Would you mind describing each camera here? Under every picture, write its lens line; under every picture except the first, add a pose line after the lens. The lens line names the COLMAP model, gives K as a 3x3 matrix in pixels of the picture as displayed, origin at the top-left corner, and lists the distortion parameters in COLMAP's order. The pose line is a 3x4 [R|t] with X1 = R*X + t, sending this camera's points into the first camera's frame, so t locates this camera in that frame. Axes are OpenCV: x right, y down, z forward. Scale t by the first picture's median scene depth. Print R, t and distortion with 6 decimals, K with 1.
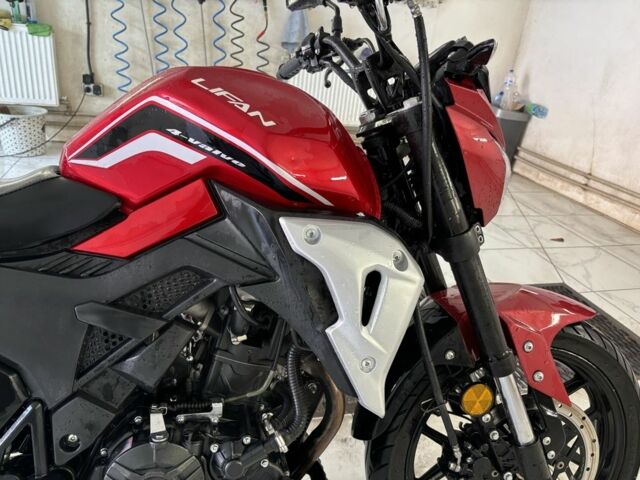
lens RADIAL K [[475.1, 0, 320.0], [0, 475.1, 240.0], [0, 0, 1]] dist [-0.000058, -0.008480]
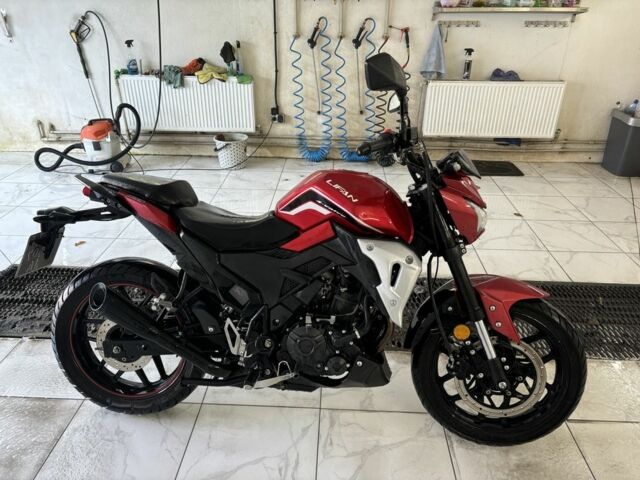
lens RADIAL K [[475.1, 0, 320.0], [0, 475.1, 240.0], [0, 0, 1]] dist [-0.000058, -0.008480]
pose [[0.943730, 0.046044, -0.327495, 0.471028], [-0.035697, 0.998657, 0.037540, -0.113031], [0.328784, -0.023737, 0.944107, -1.216366]]
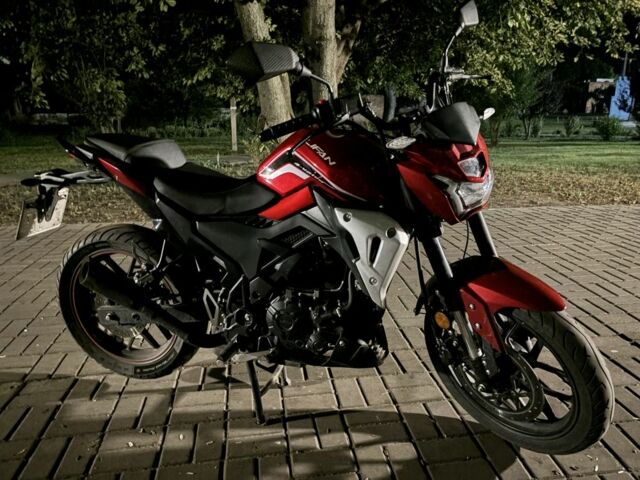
lens RADIAL K [[475.1, 0, 320.0], [0, 475.1, 240.0], [0, 0, 1]] dist [-0.000058, -0.008480]
pose [[0.867102, 0.103283, -0.487306, 0.808548], [-0.031176, 0.987603, 0.153846, -0.206002], [0.497154, -0.118208, 0.859572, -0.787944]]
